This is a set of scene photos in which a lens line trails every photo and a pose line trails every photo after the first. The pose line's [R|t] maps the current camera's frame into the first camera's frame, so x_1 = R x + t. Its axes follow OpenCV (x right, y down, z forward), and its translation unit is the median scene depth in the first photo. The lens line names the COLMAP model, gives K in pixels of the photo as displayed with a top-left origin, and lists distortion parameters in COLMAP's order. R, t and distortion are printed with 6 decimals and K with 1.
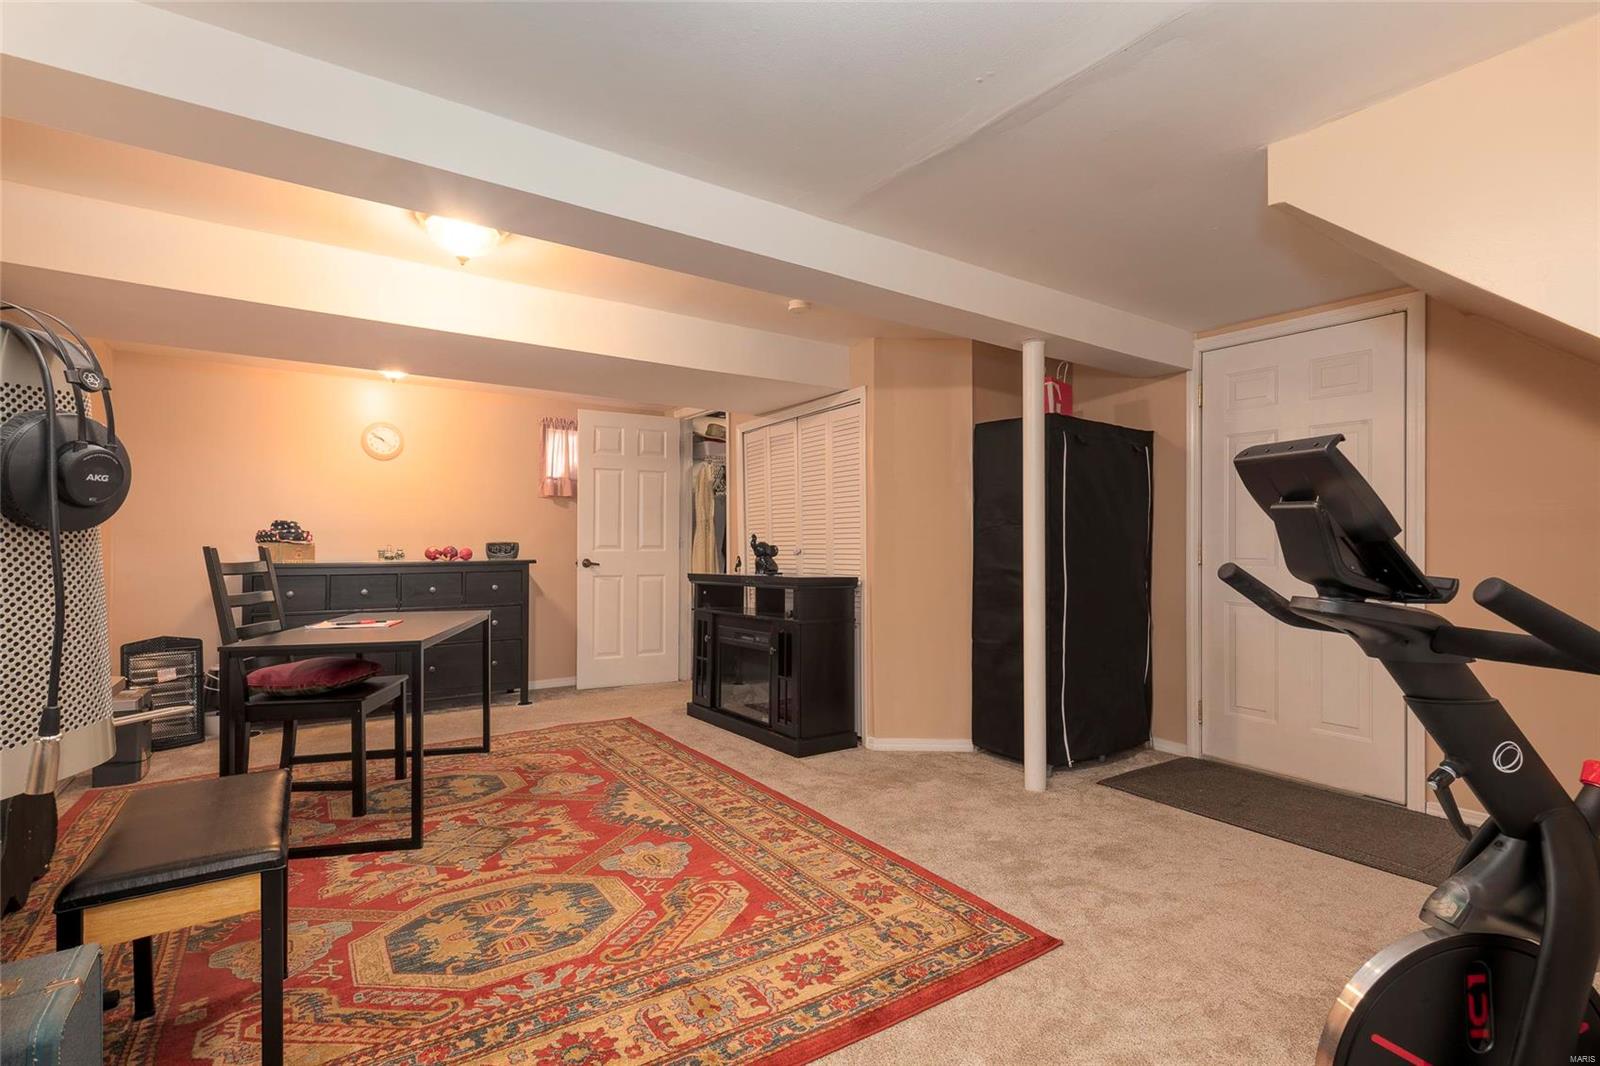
lens RADIAL K [[738.1, 0, 799.2], [0, 738.1, 542.4], [0, 0, 1]] dist [0.003228, -0.000878]
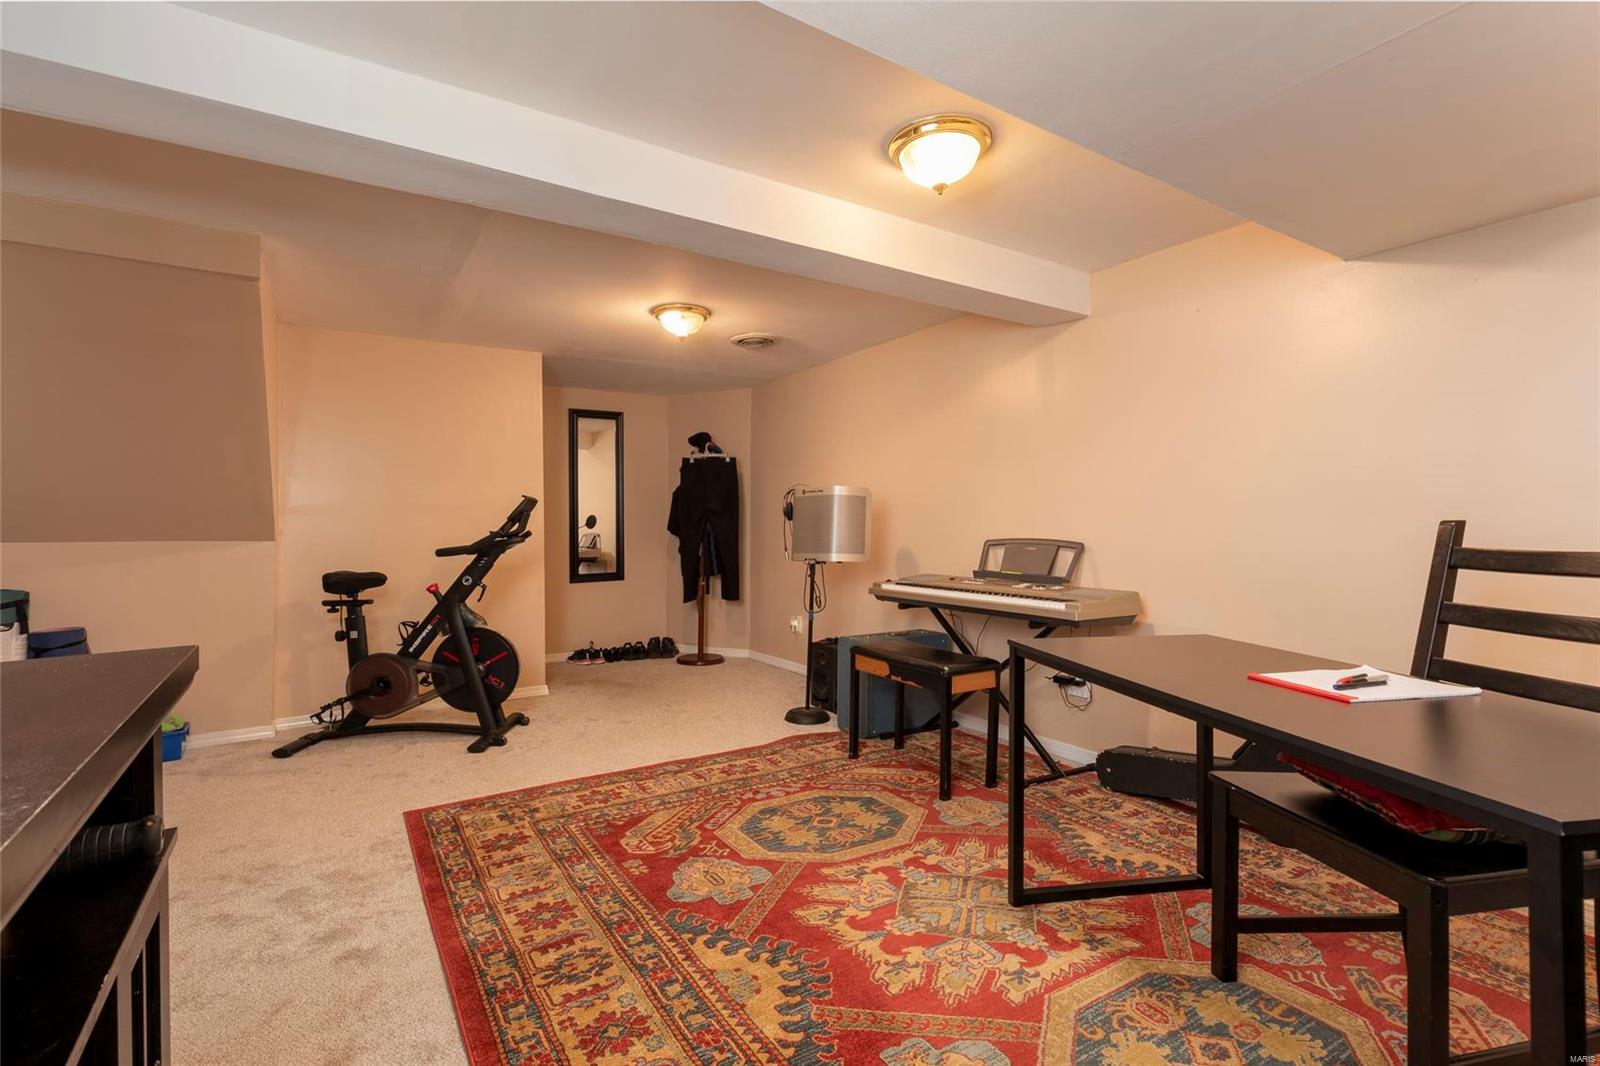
lens RADIAL K [[738.1, 0, 798.0], [0, 738.1, 532.1], [0, 0, 1]] dist [0.003228, -0.000878]
pose [[-0.999625, 0.003264, 0.027172, -0.340120], [0.003395, 0.999983, 0.004772, 0.017832], [-0.027156, 0.004863, -0.999619, 1.963723]]
